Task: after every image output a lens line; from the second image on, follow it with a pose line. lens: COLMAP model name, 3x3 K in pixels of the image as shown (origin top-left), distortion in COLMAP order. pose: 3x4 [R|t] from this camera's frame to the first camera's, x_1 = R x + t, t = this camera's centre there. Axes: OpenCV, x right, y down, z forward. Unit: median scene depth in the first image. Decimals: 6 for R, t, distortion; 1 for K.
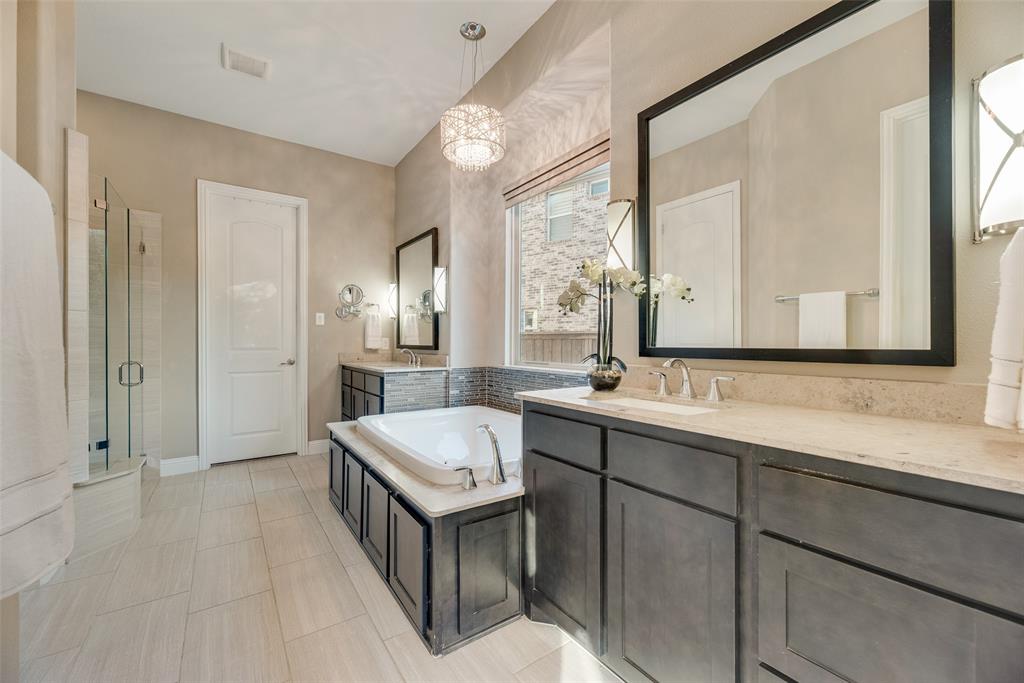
lens RADIAL K [[415.5, 0, 511.7], [0, 415.5, 343.7], [0, 0, 1]] dist [0.002149, -0.000088]
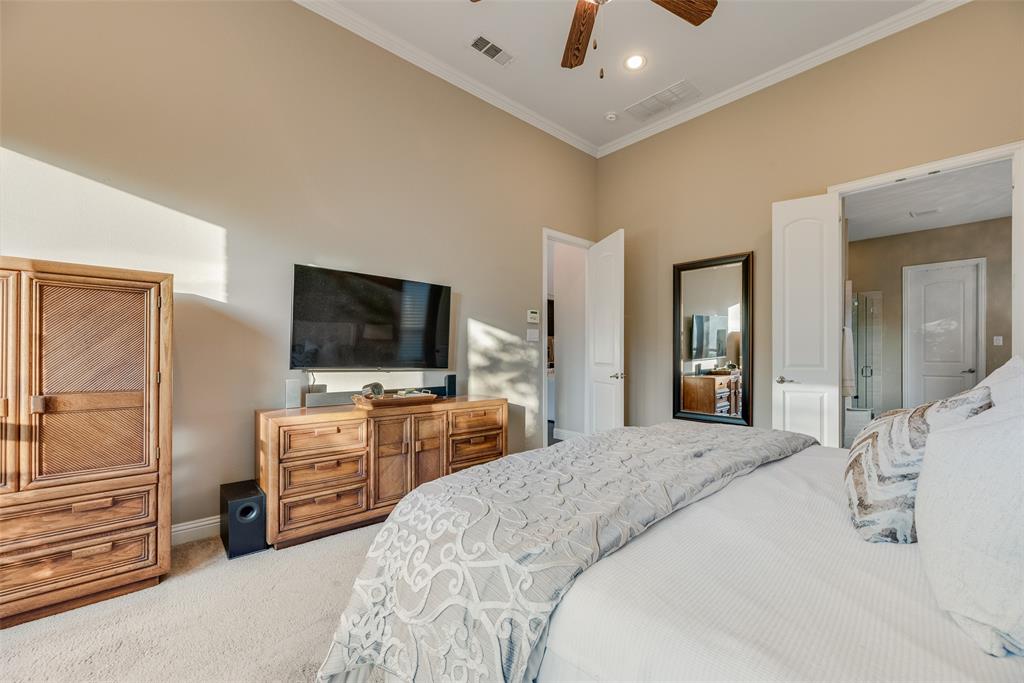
lens RADIAL K [[415.5, 0, 516.7], [0, 415.5, 357.3], [0, 0, 1]] dist [0.002149, -0.000088]
pose [[0.129057, -0.000099, -0.991637, 0.732400], [0.001546, 0.999999, 0.000101, -0.006977], [0.991636, -0.001546, 0.129057, -0.798815]]
